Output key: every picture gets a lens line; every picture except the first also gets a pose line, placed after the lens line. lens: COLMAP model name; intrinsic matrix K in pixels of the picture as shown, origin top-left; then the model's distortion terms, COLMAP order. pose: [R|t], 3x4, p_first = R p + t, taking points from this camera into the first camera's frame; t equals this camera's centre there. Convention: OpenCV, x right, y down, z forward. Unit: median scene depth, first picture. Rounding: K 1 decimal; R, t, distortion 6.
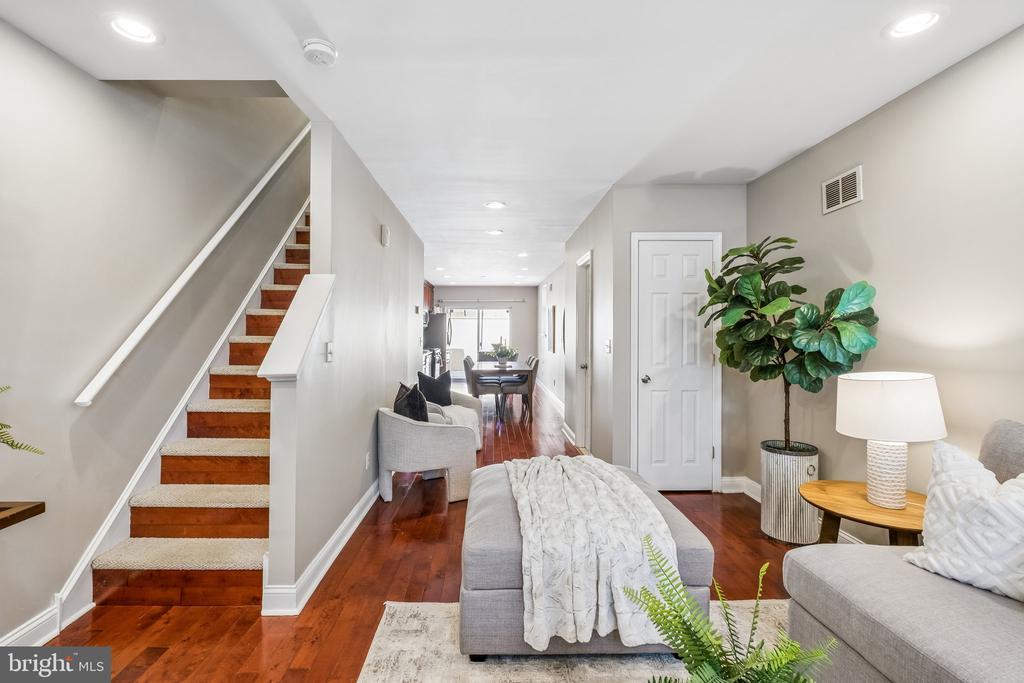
lens RADIAL K [[459.1, 0, 512.0], [0, 459.1, 341.5], [0, 0, 1]] dist [0.020871, 0.000189]
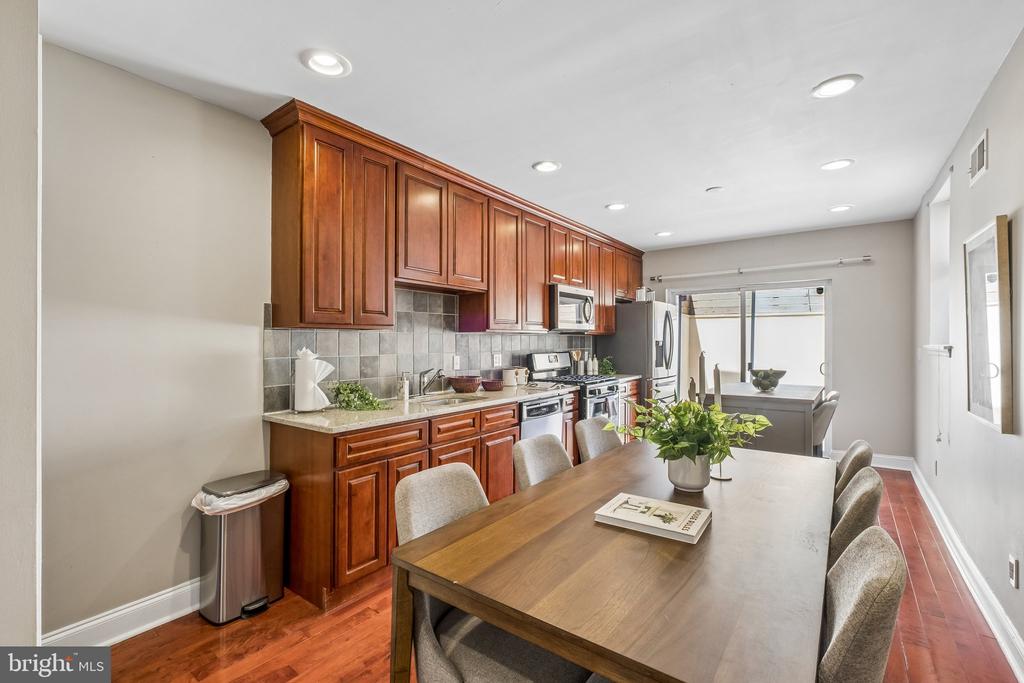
lens RADIAL K [[459.1, 0, 512.0], [0, 459.1, 341.5], [0, 0, 1]] dist [0.020871, 0.000189]
pose [[0.793856, -0.005127, -0.608084, 0.026017], [-0.000376, 0.999960, -0.008922, -0.014847], [0.608105, 0.007312, 0.793823, 0.510128]]
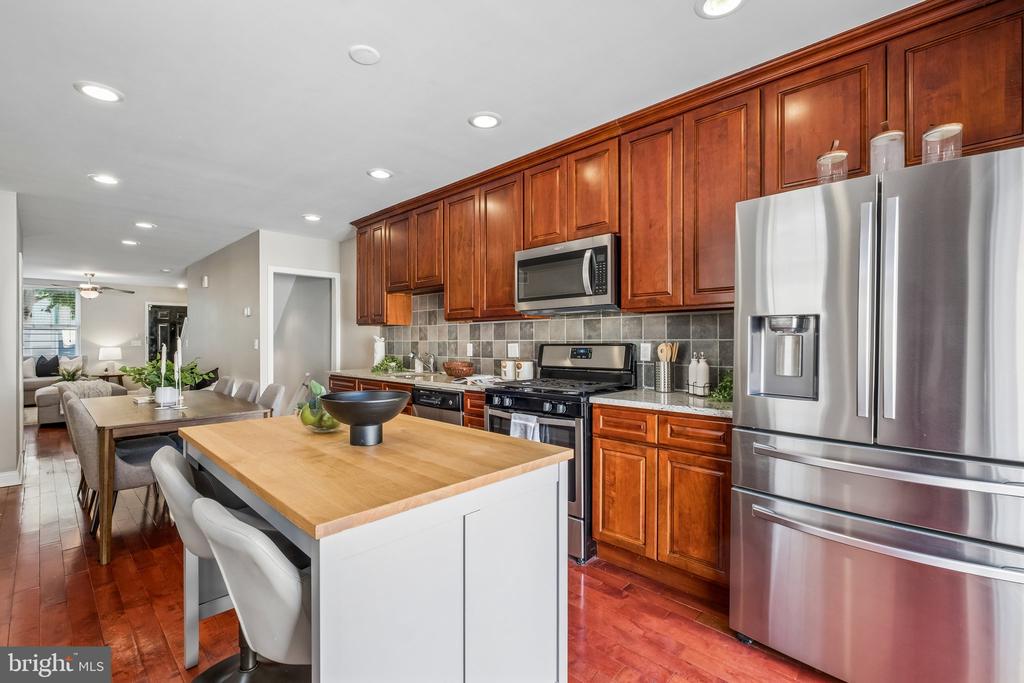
lens RADIAL K [[454.0, 0, 503.3], [0, 454.0, 345.1], [0, 0, 1]] dist [0.011178, 0.000355]
pose [[-0.706956, 0.016373, -0.707068, 0.030132], [0.002255, 0.999779, 0.020897, -0.013804], [0.707254, 0.013179, -0.706837, 0.980839]]
